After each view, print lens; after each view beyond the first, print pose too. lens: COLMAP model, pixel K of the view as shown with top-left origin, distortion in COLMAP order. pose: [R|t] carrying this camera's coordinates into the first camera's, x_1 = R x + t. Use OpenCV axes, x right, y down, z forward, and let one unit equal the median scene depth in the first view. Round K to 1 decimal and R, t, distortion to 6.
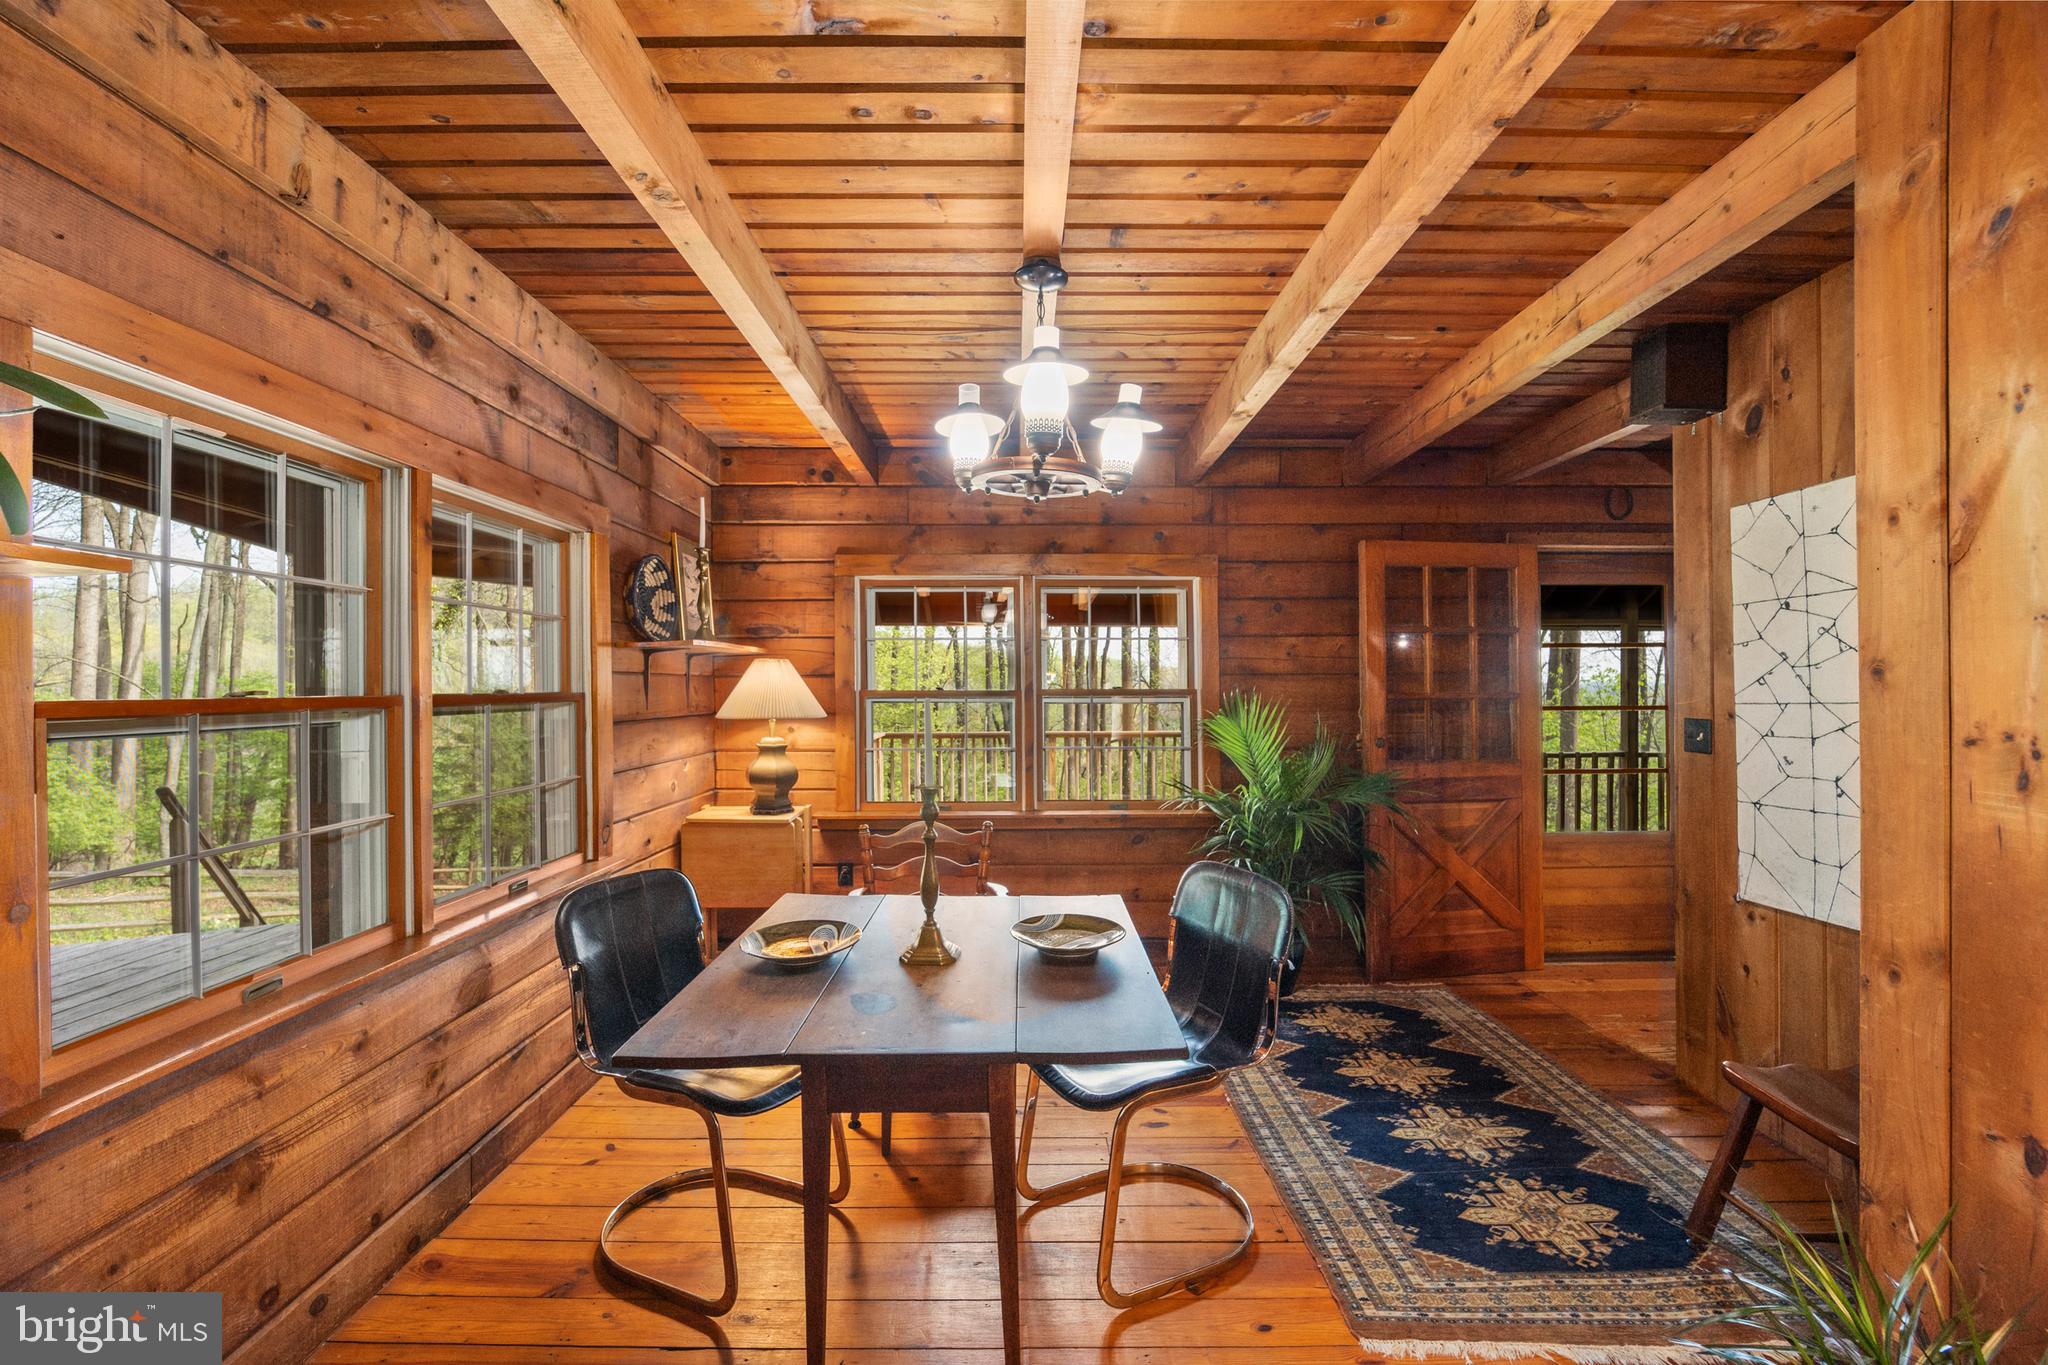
lens RADIAL K [[838.4, 0, 1016.5], [0, 838.4, 680.0], [0, 0, 1]] dist [-0.004520, 0.000059]
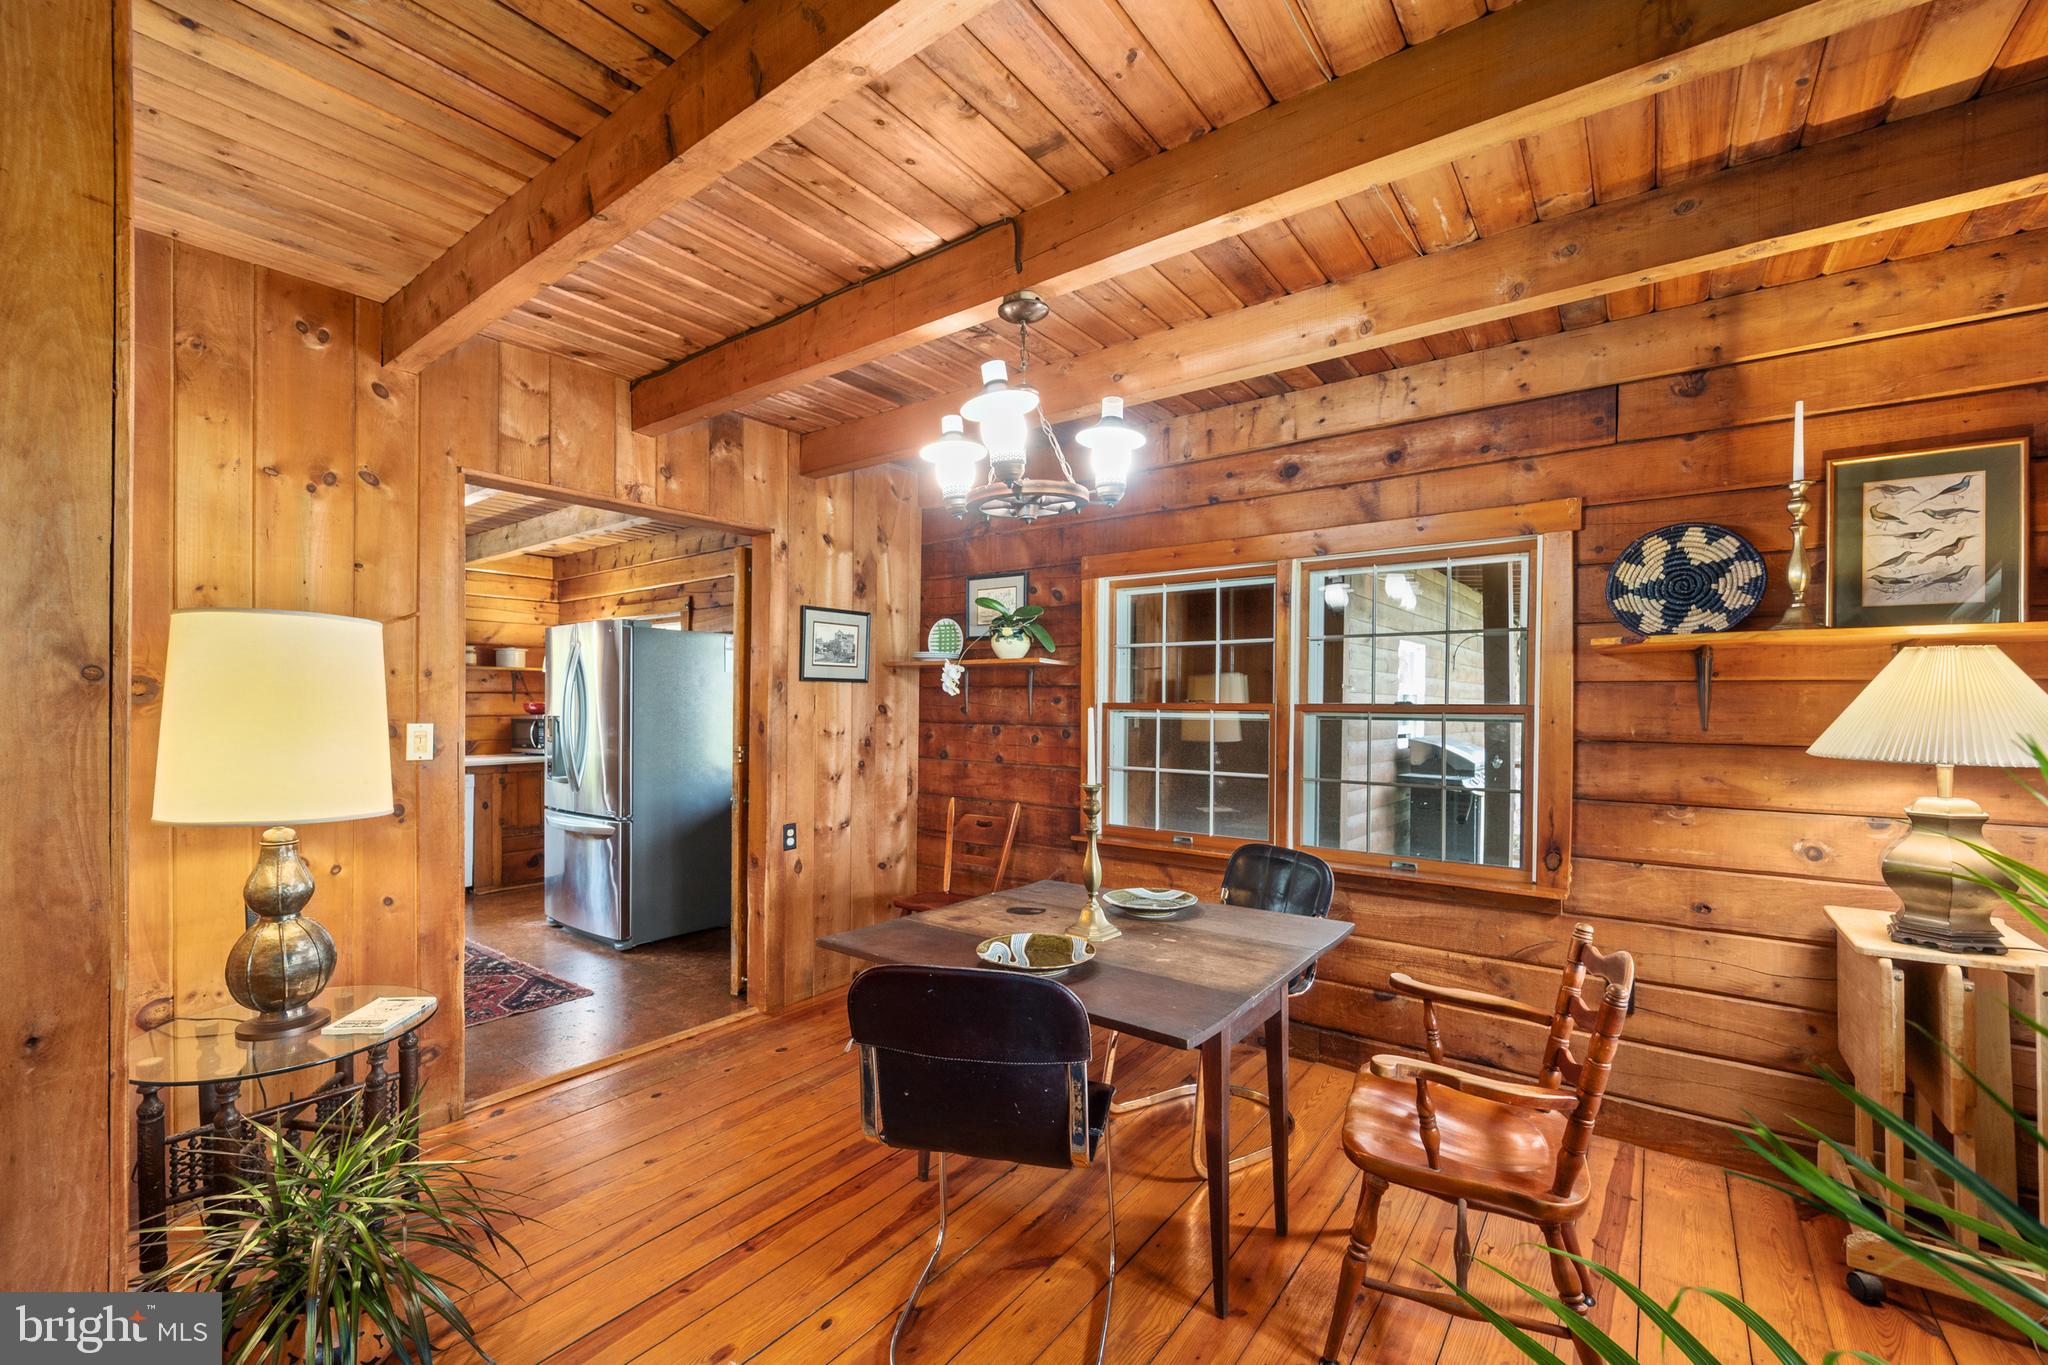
lens RADIAL K [[838.4, 0, 1012.9], [0, 838.4, 699.4], [0, 0, 1]] dist [-0.004520, 0.000059]
pose [[-0.601810, 0.001047, -0.798638, 0.603438], [0.002260, 0.999997, -0.000391, 0.005386], [0.798636, -0.002040, -0.601811, 1.111347]]
